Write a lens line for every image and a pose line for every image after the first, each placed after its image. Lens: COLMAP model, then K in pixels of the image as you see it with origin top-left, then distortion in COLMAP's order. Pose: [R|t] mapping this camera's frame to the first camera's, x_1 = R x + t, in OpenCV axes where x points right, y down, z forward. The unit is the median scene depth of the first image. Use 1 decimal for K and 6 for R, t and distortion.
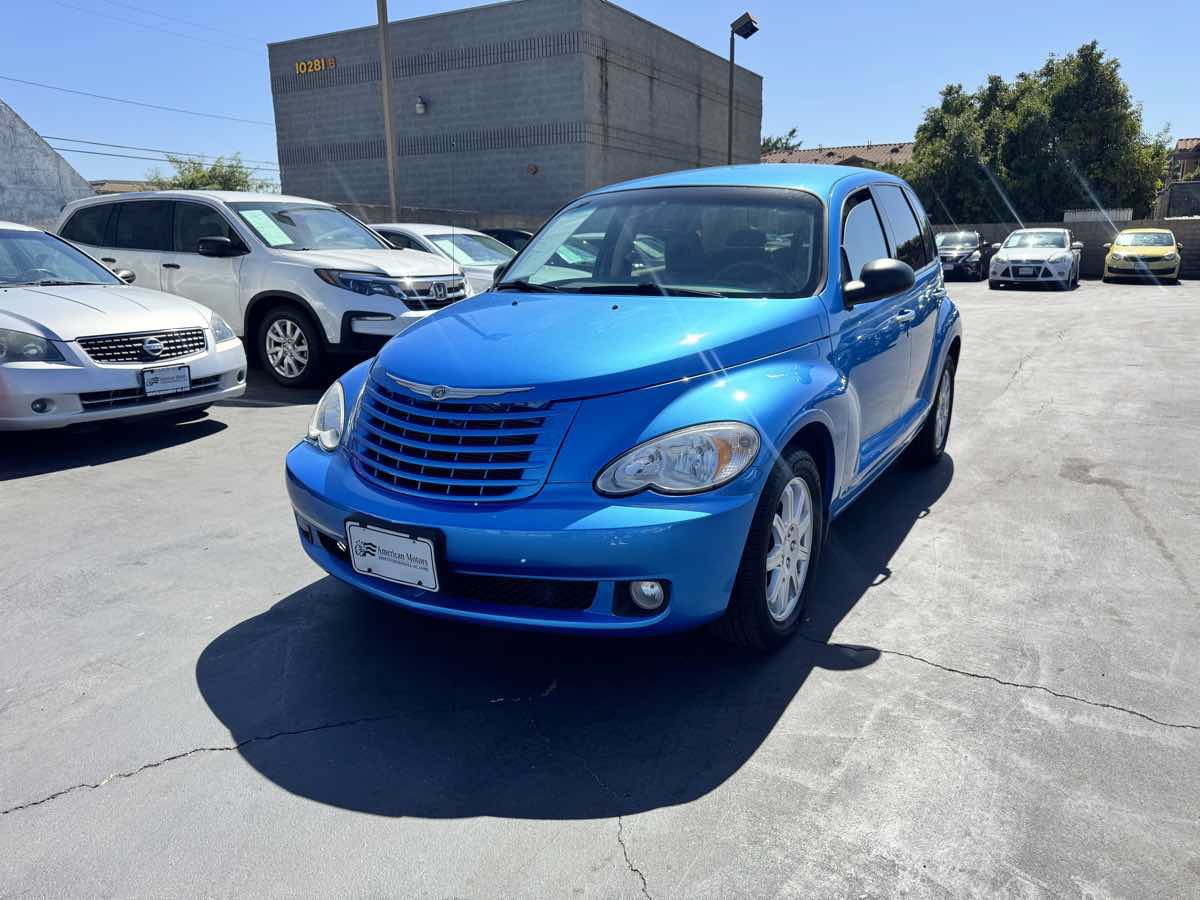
lens RADIAL K [[863.0, 0, 600.0], [0, 863.0, 450.0], [0, 0, 1]] dist [0.016892, -0.019329]
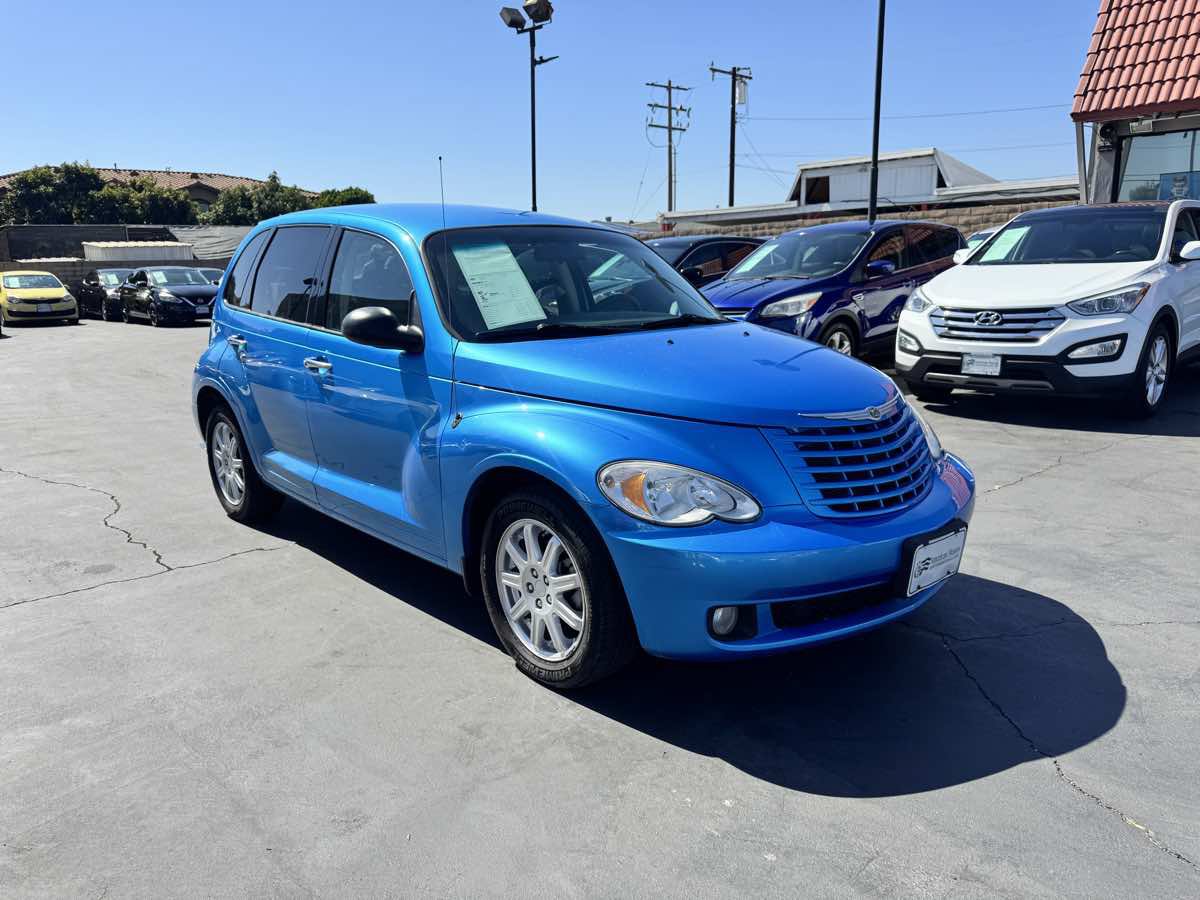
lens RADIAL K [[857.1, 0, 600.5], [0, 857.1, 462.1], [0, 0, 1]] dist [0.049037, -0.070762]
pose [[0.276650, -0.213610, 0.936929, -0.434843], [0.245010, 0.958439, 0.146169, -0.082285], [-0.929212, 0.189119, 0.317488, 0.326047]]
